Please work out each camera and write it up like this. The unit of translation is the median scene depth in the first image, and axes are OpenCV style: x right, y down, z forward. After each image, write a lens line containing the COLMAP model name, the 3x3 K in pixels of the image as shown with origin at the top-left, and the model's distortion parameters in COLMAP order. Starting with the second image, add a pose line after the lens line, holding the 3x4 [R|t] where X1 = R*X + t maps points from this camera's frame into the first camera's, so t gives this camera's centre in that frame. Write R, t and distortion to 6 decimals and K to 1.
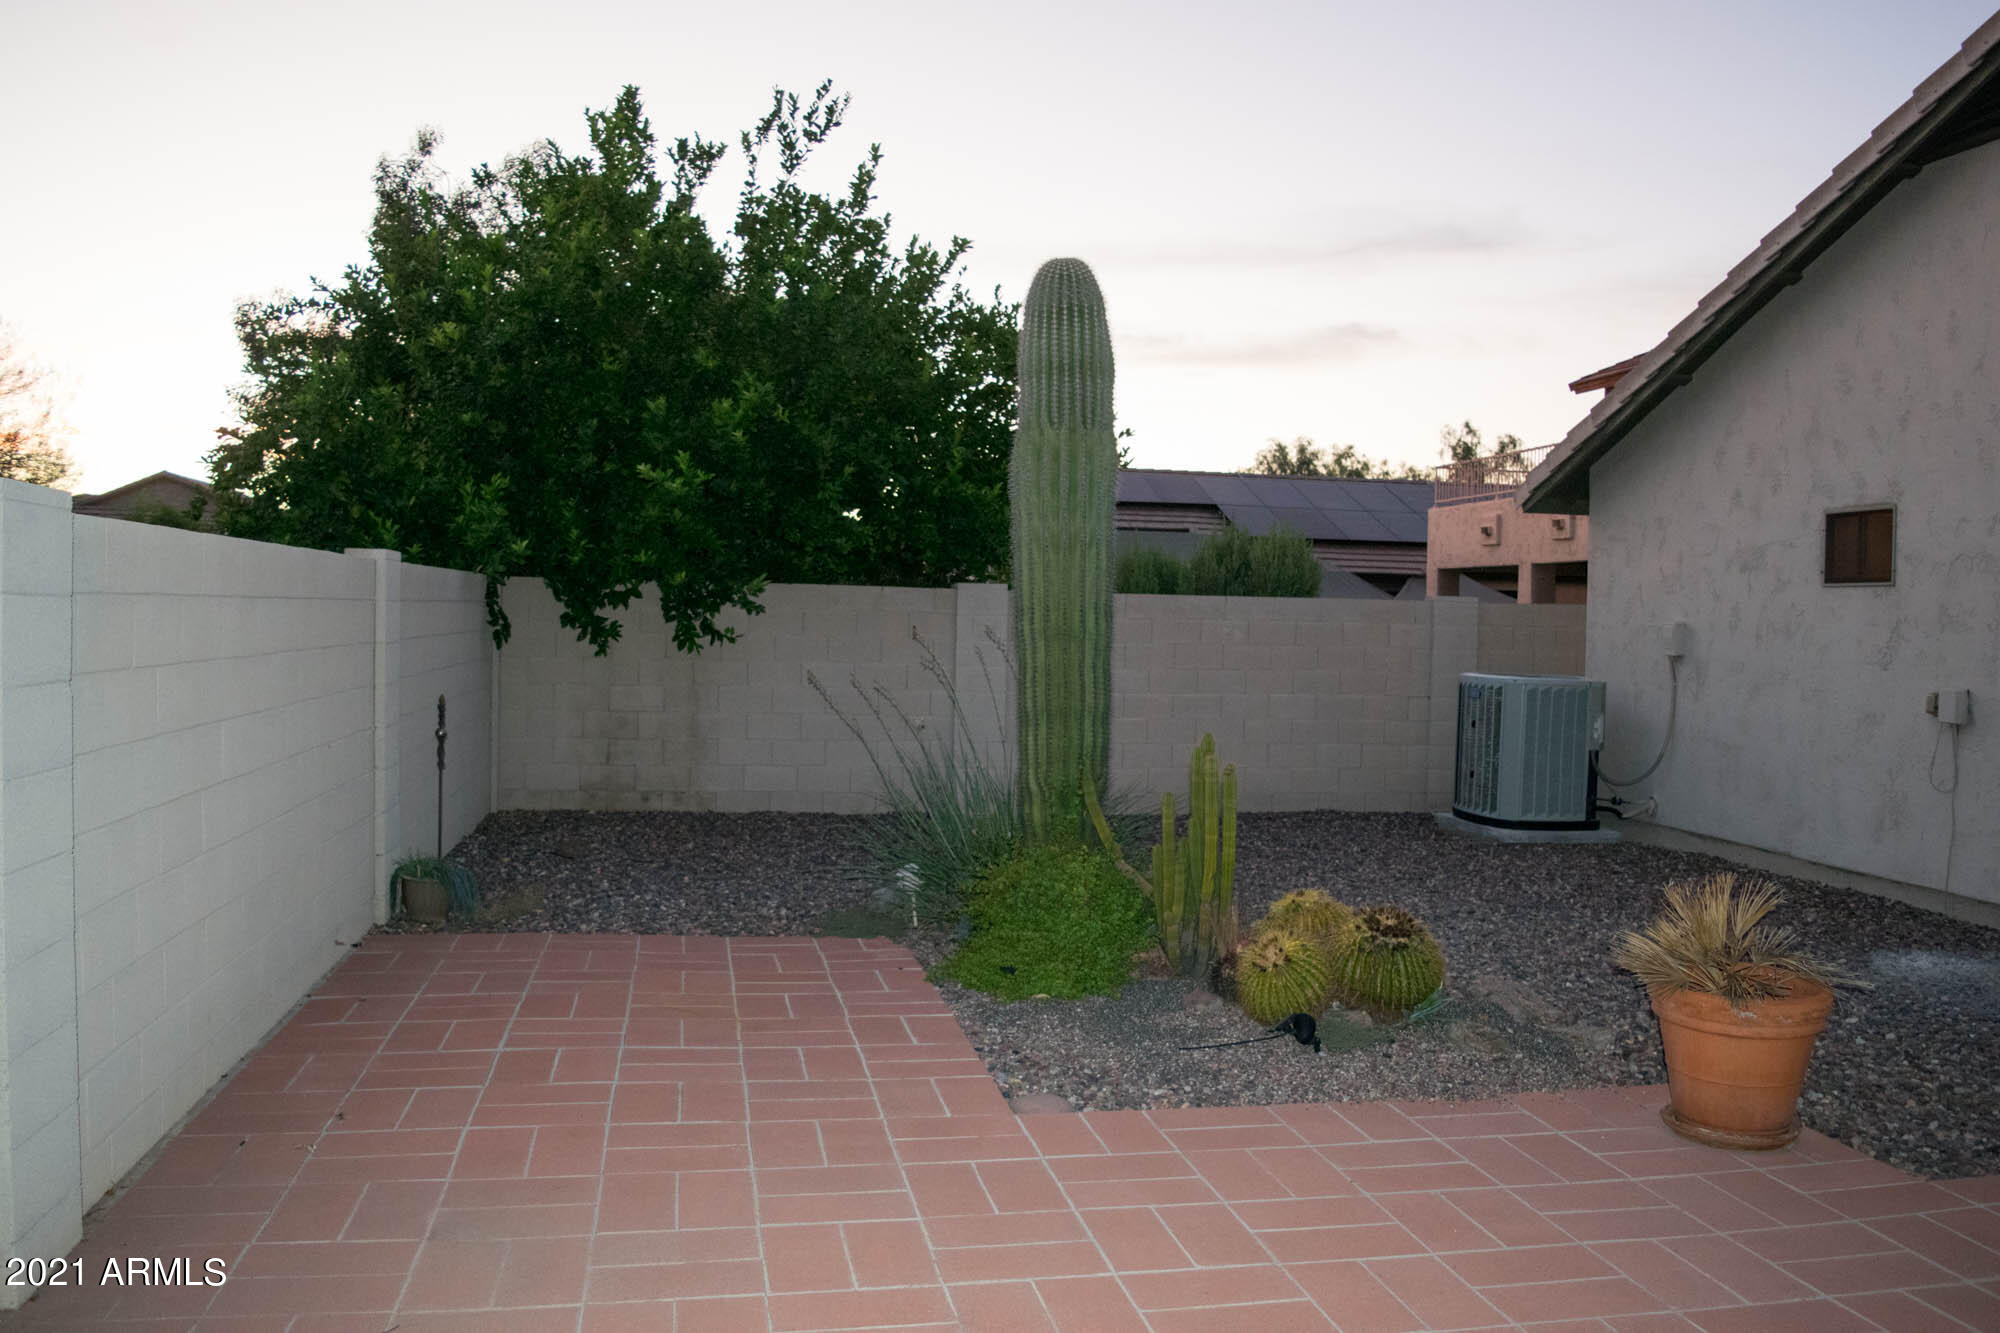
lens RADIAL K [[1556.2, 0, 998.6], [0, 1556.2, 649.8], [0, 0, 1]] dist [-0.072050, -0.003082]
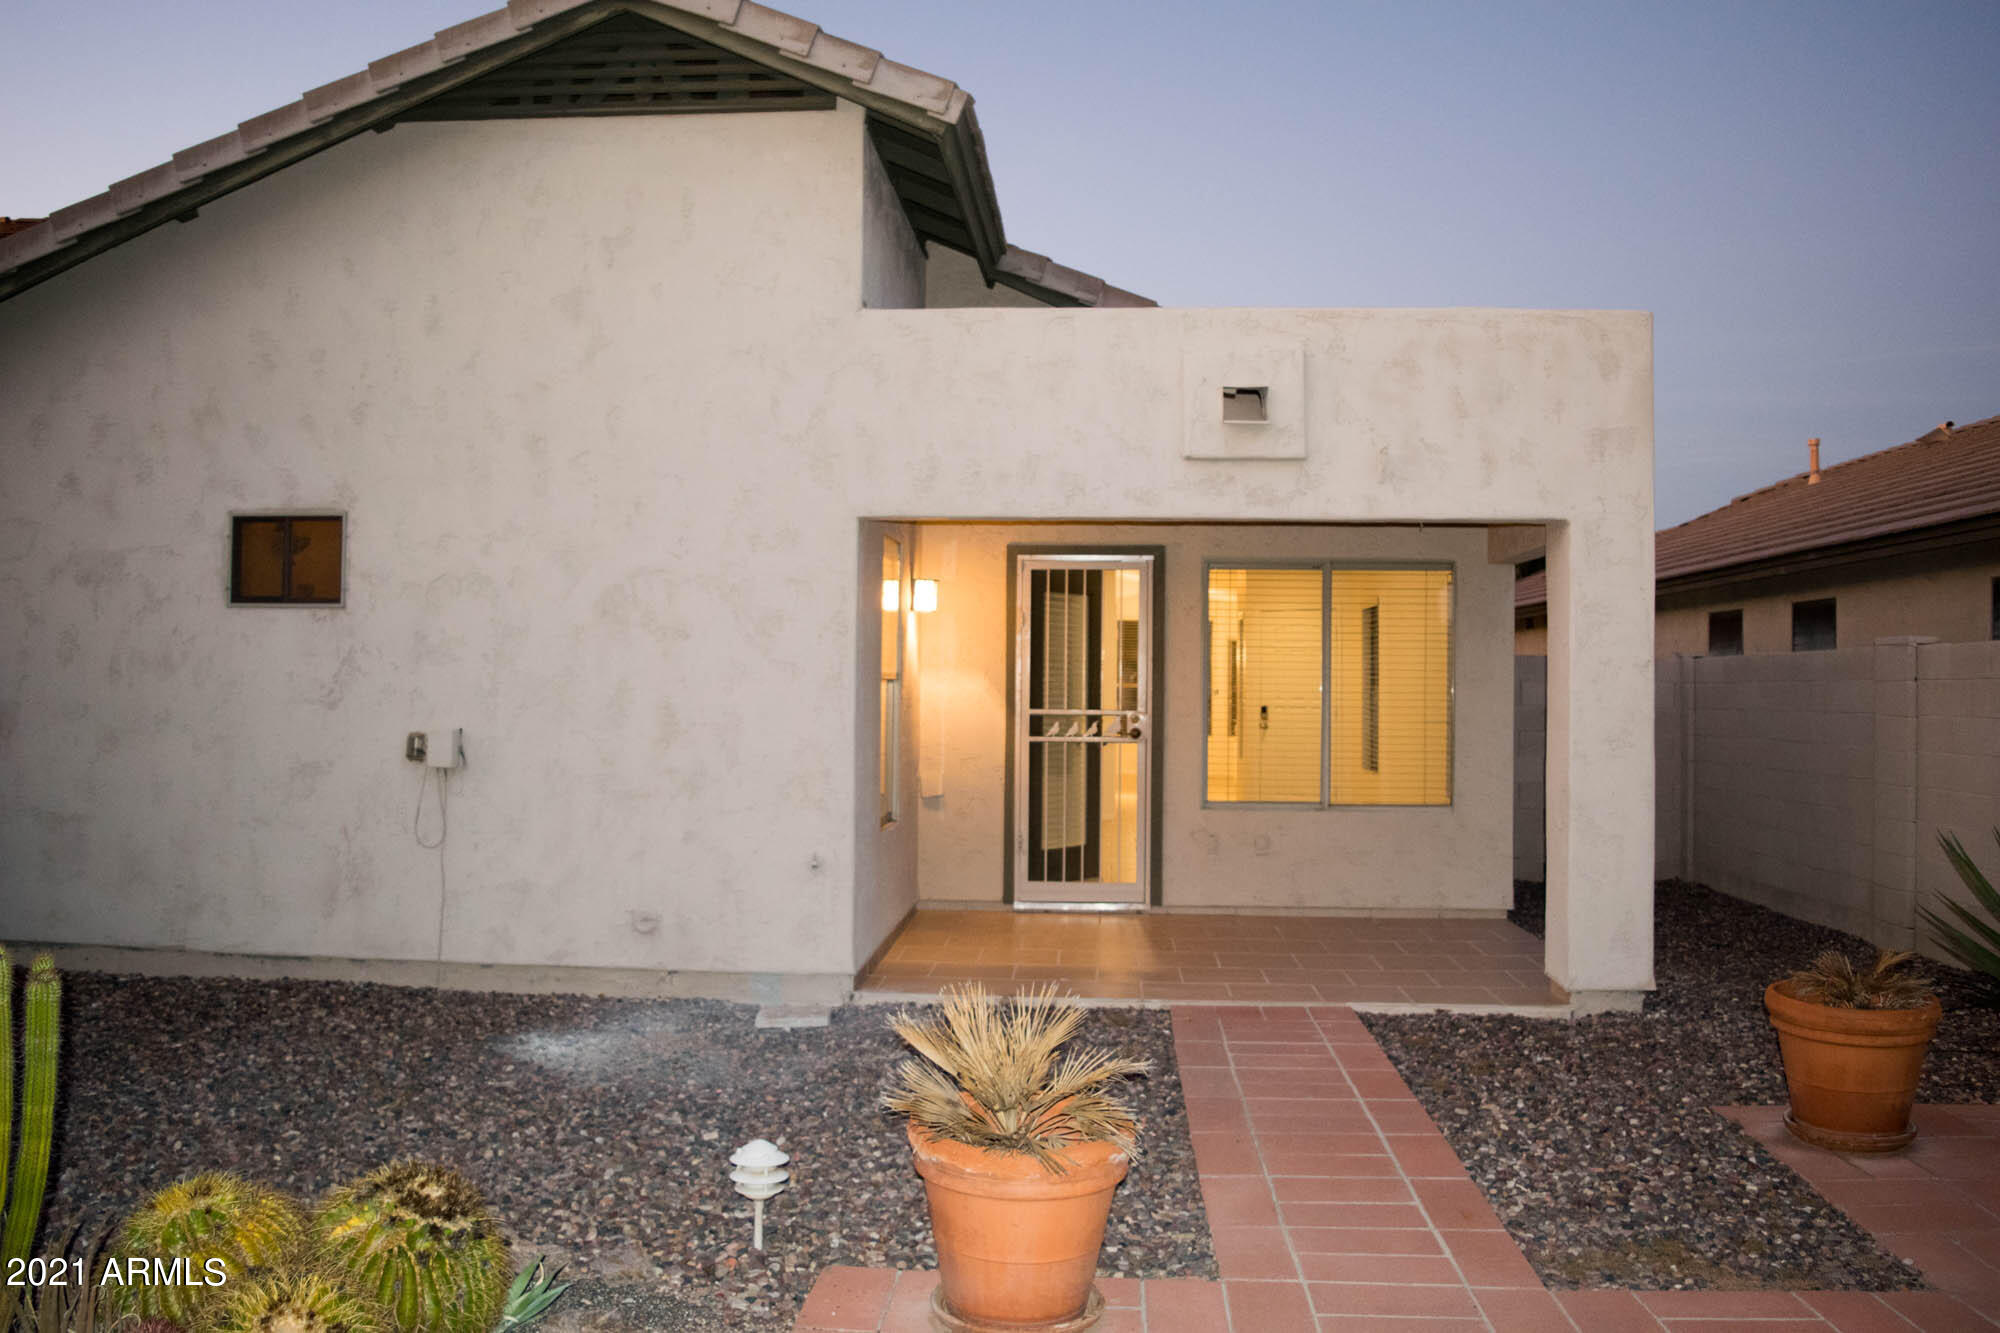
lens RADIAL K [[1556.2, 0, 998.6], [0, 1556.2, 649.8], [0, 0, 1]] dist [-0.072050, -0.003082]
pose [[0.249099, 0.005074, 0.968465, -0.142523], [0.015118, 0.999844, -0.009127, -0.005935], [-0.968360, 0.016915, 0.248984, 0.437668]]
